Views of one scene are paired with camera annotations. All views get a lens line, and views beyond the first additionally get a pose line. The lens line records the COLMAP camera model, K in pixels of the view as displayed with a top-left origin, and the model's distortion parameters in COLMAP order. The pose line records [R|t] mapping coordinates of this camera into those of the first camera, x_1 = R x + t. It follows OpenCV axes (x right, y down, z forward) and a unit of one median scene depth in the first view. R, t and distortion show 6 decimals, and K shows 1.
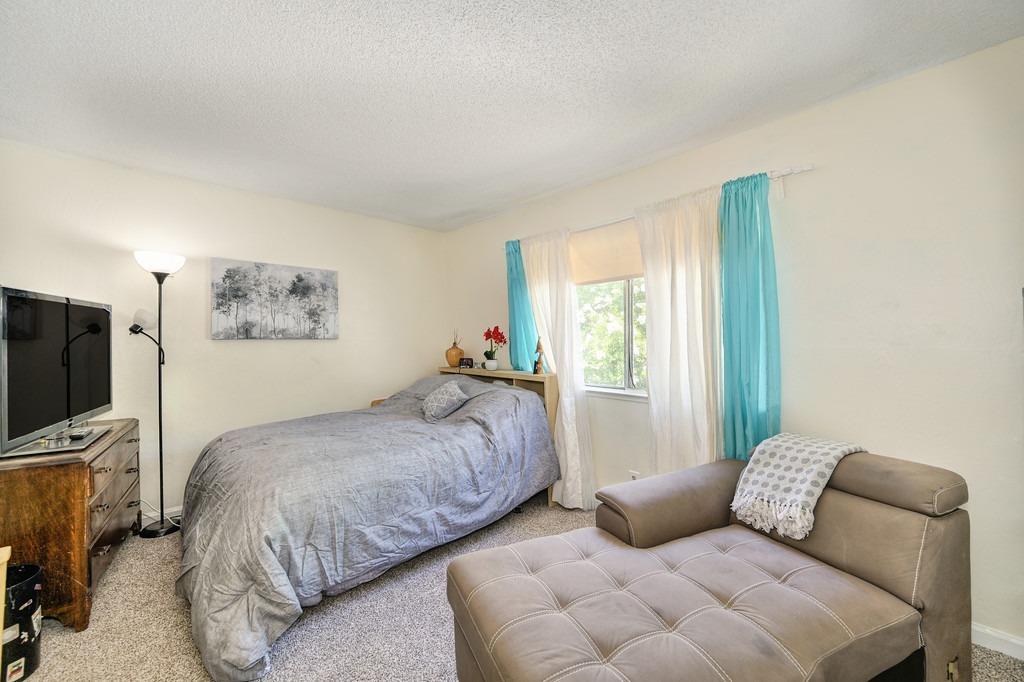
lens RADIAL K [[405.5, 0, 511.7], [0, 405.5, 337.4], [0, 0, 1]] dist [-0.000940, 0.001091]
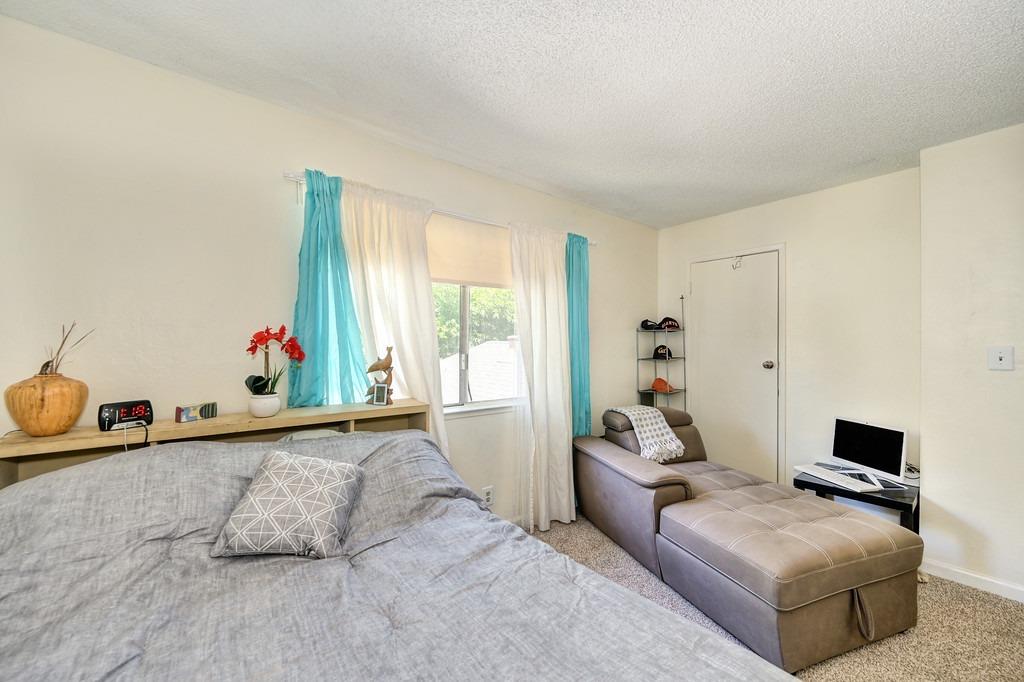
lens RADIAL K [[405.5, 0, 513.2], [0, 405.5, 341.1], [0, 0, 1]] dist [-0.000940, 0.001091]
pose [[0.084471, 0.020394, 0.996217, -0.529190], [-0.001341, 0.999792, -0.020354, 0.001218], [-0.996425, 0.000384, 0.084481, 0.690417]]
